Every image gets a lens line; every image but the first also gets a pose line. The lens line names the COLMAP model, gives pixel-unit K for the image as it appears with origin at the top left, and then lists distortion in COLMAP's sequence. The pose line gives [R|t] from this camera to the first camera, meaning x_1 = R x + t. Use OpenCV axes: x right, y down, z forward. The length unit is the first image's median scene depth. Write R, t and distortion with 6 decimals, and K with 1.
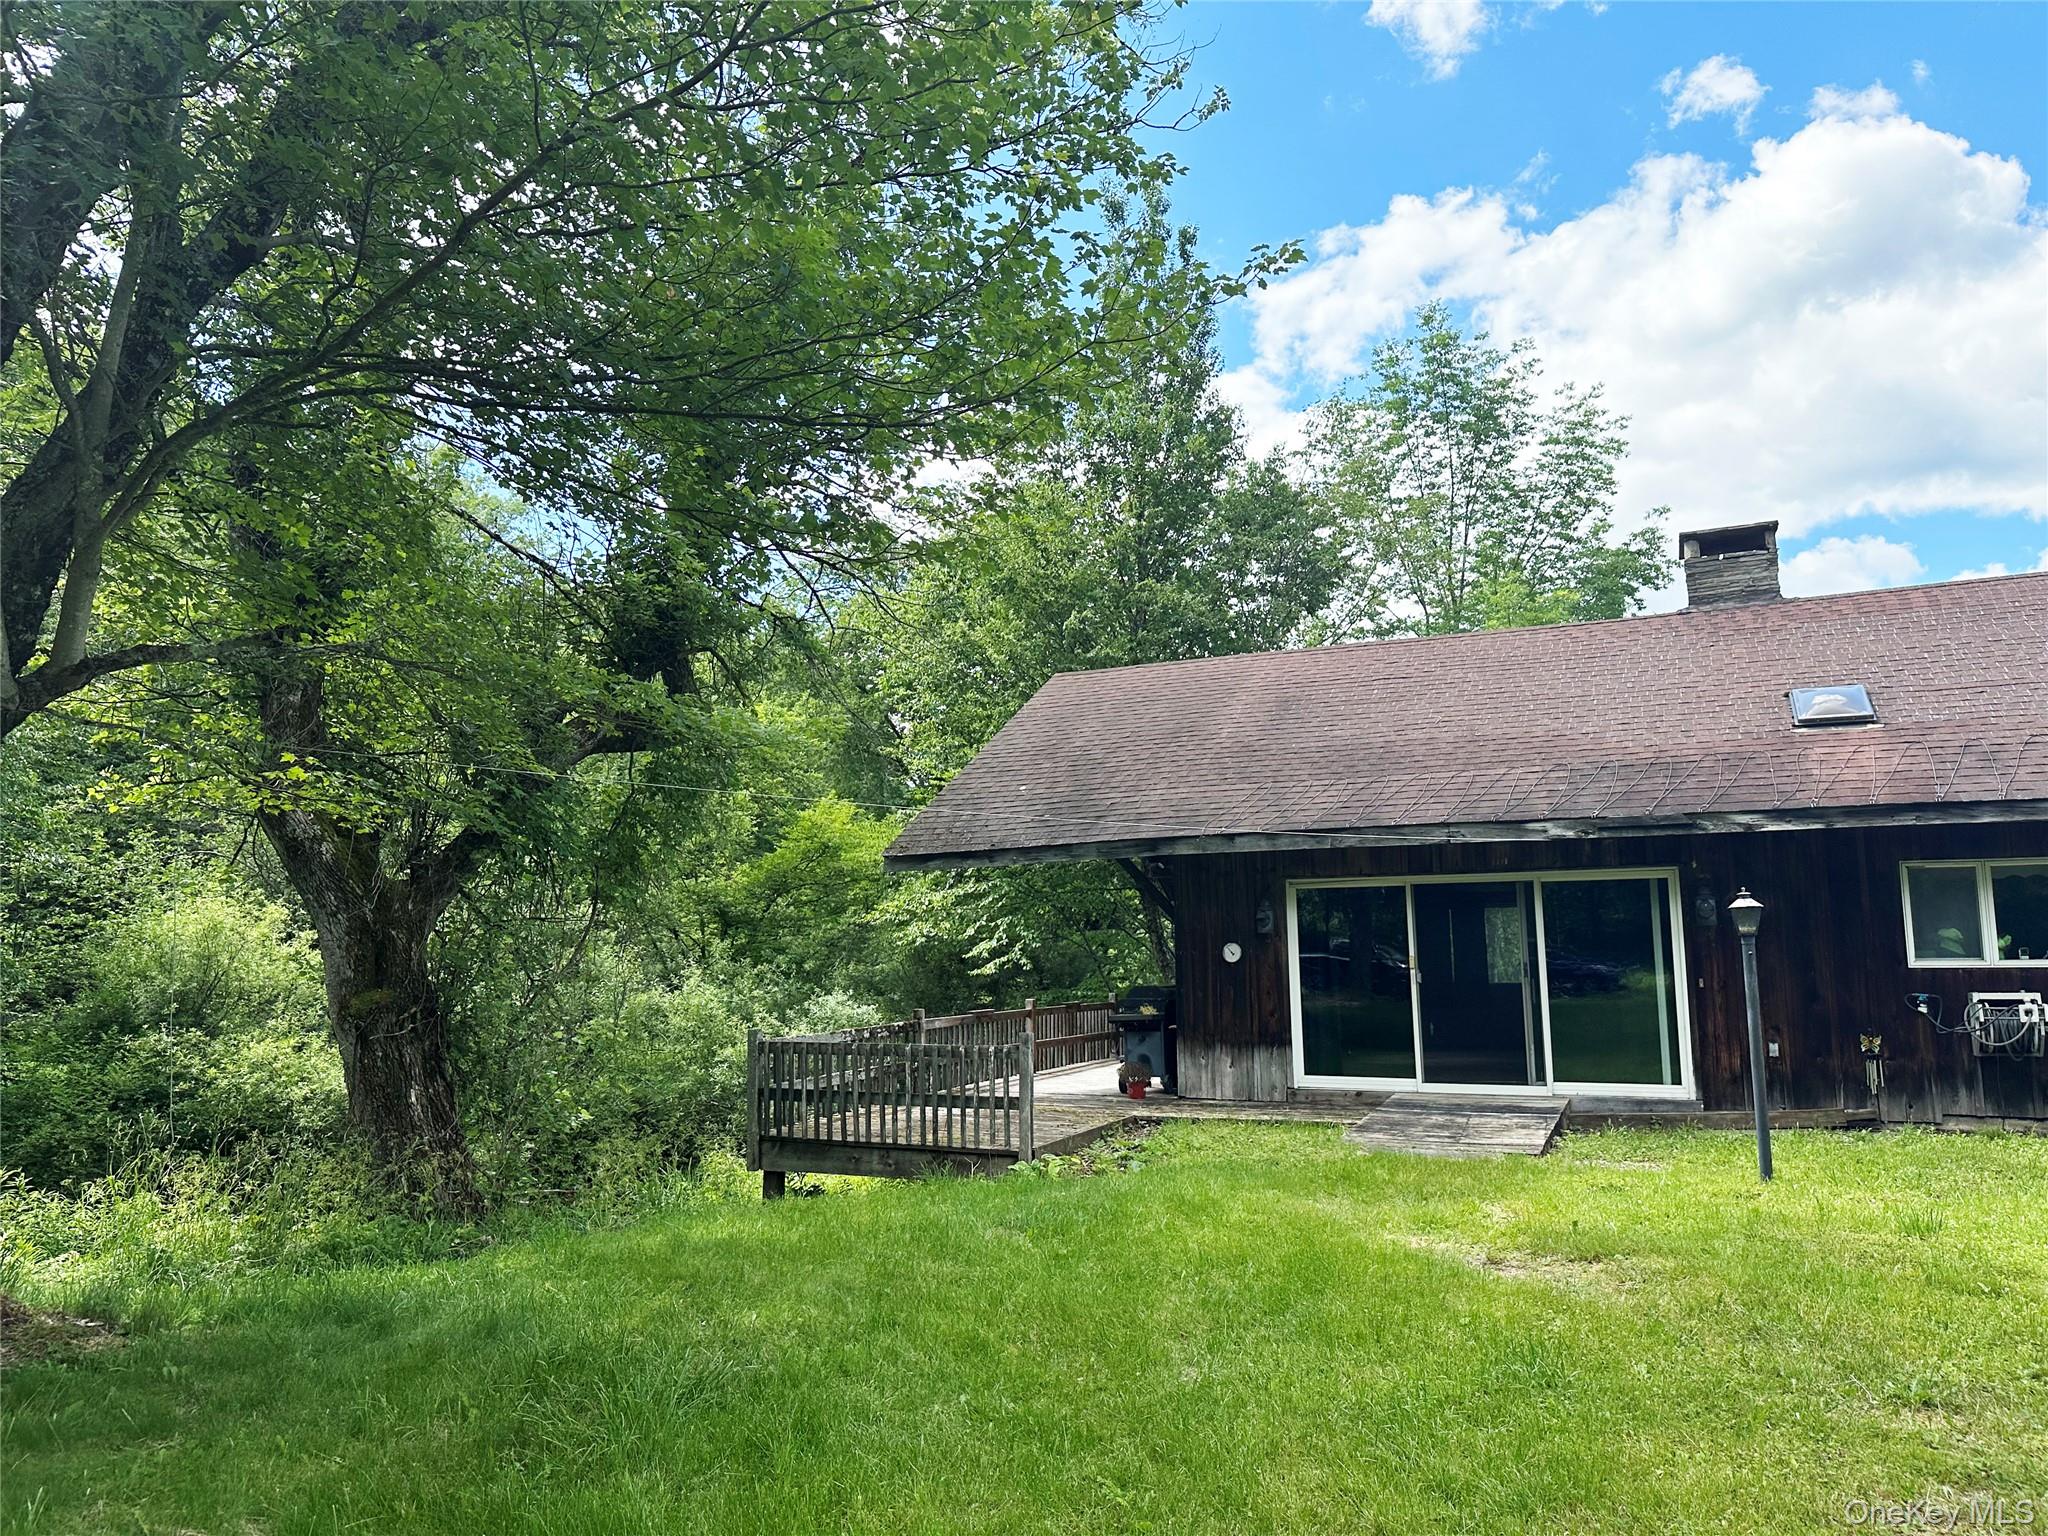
lens RADIAL K [[1422.7, 0, 1024.9], [0, 1422.7, 760.1], [0, 0, 1]] dist [0.096893, -0.147010]
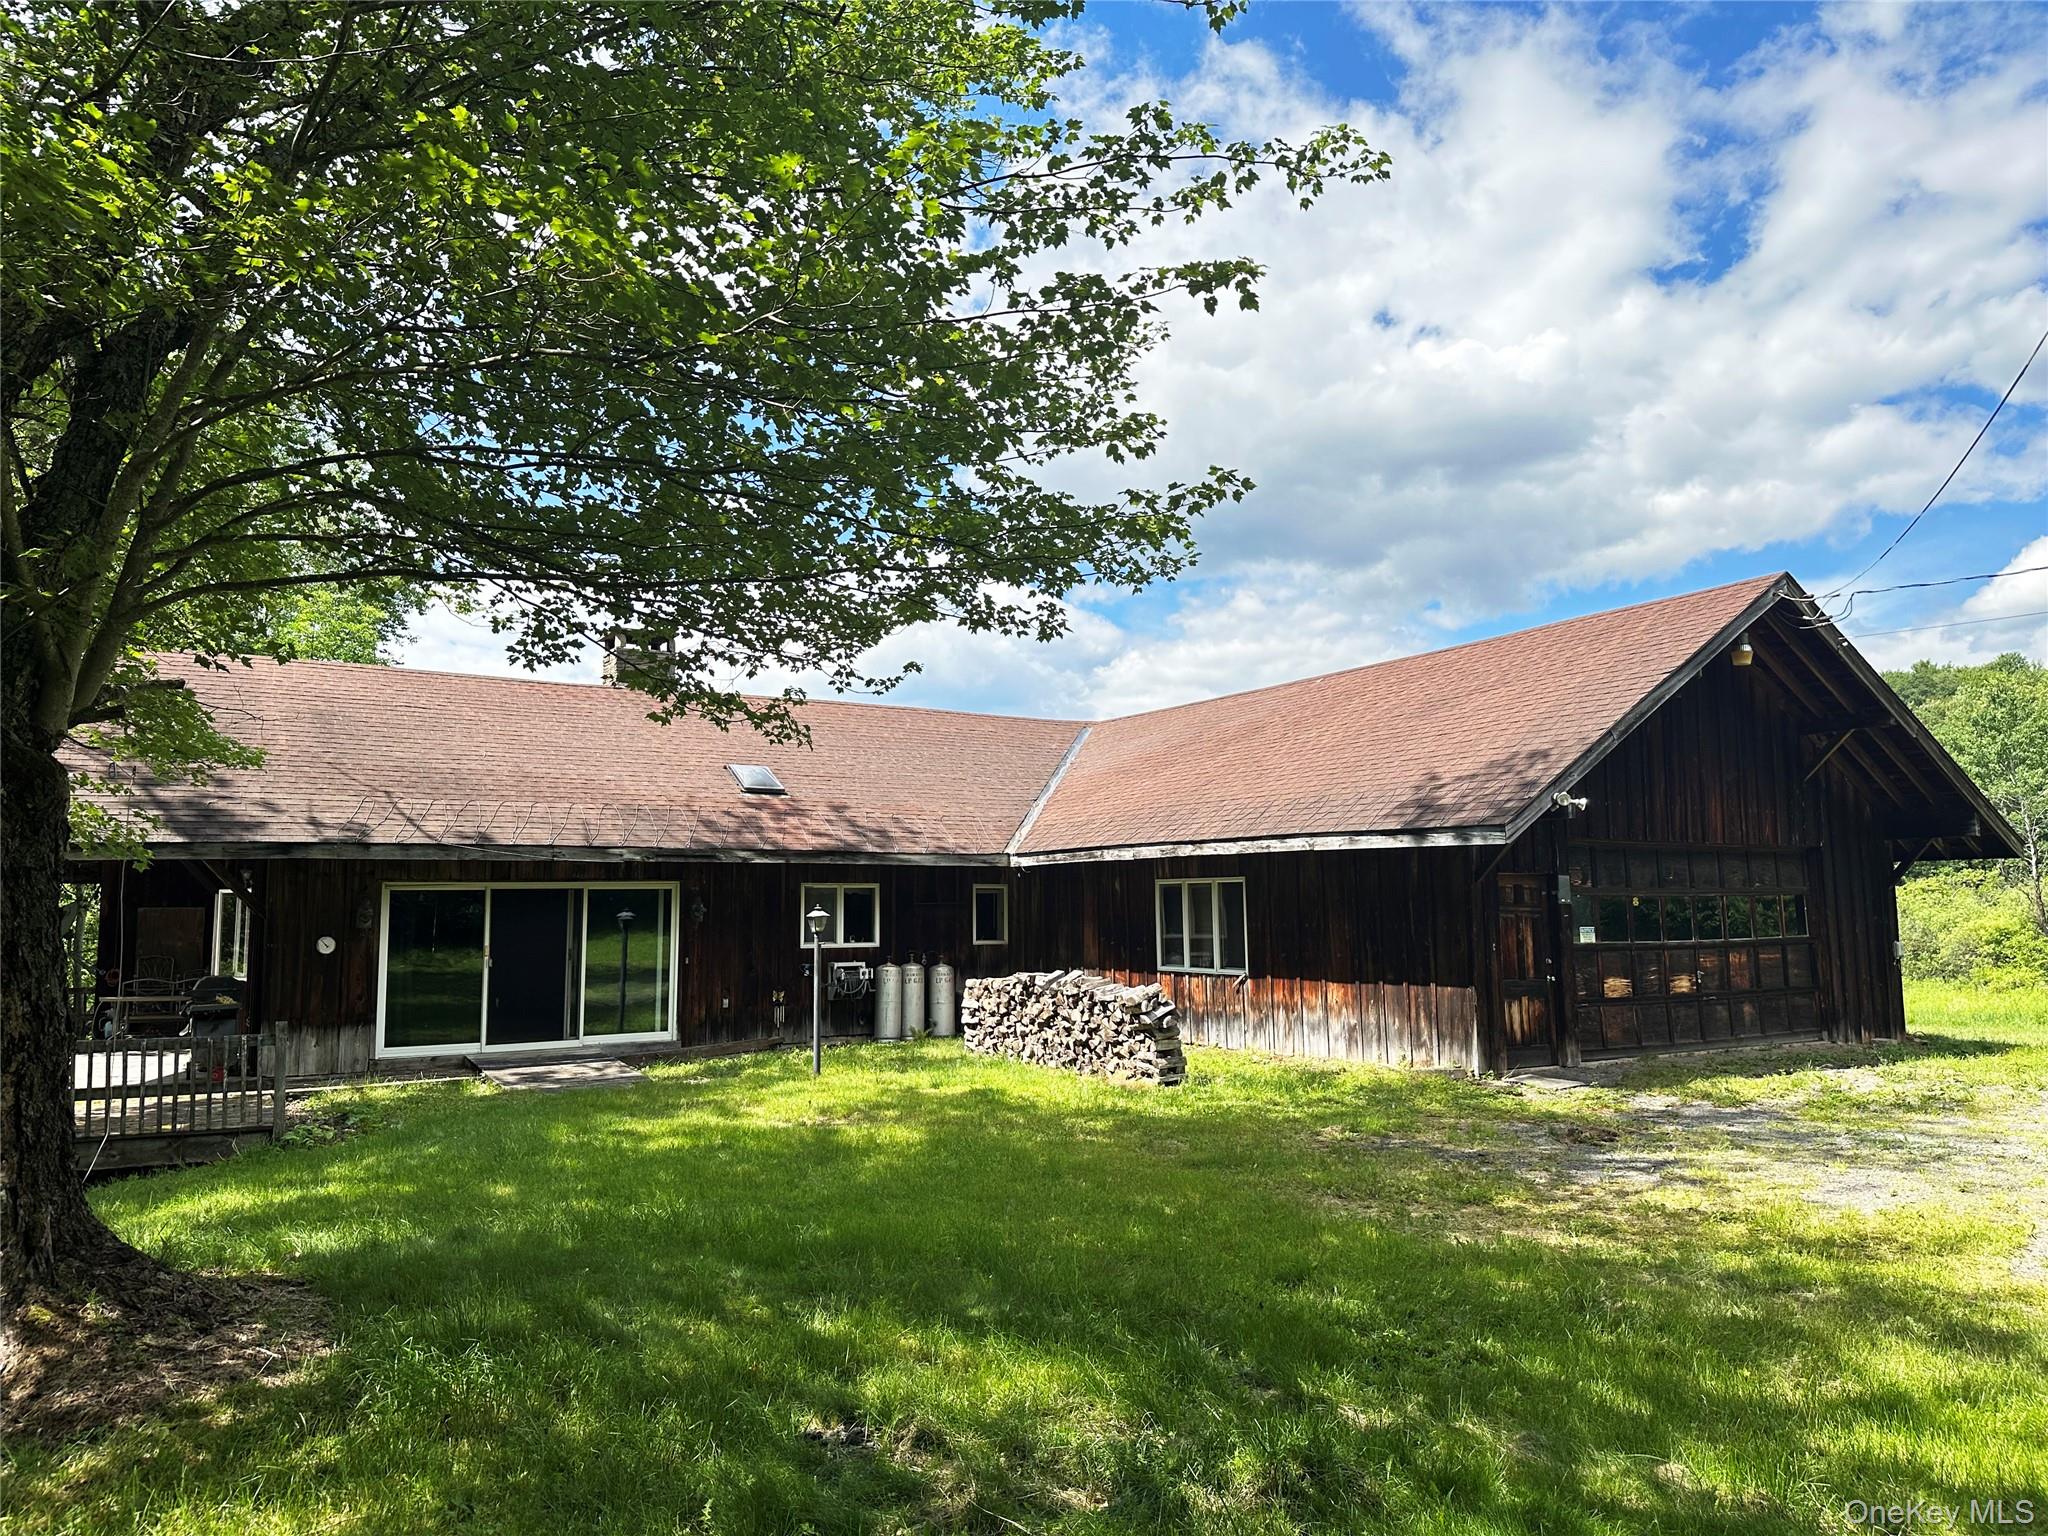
lens RADIAL K [[1422.7, 0, 1024.9], [0, 1422.7, 760.1], [0, 0, 1]] dist [0.096893, -0.147010]
pose [[0.557768, 0.095373, 0.824499, -0.547057], [-0.110928, 0.993030, -0.039825, -0.028781], [-0.822550, -0.069247, 0.564460, -0.096431]]
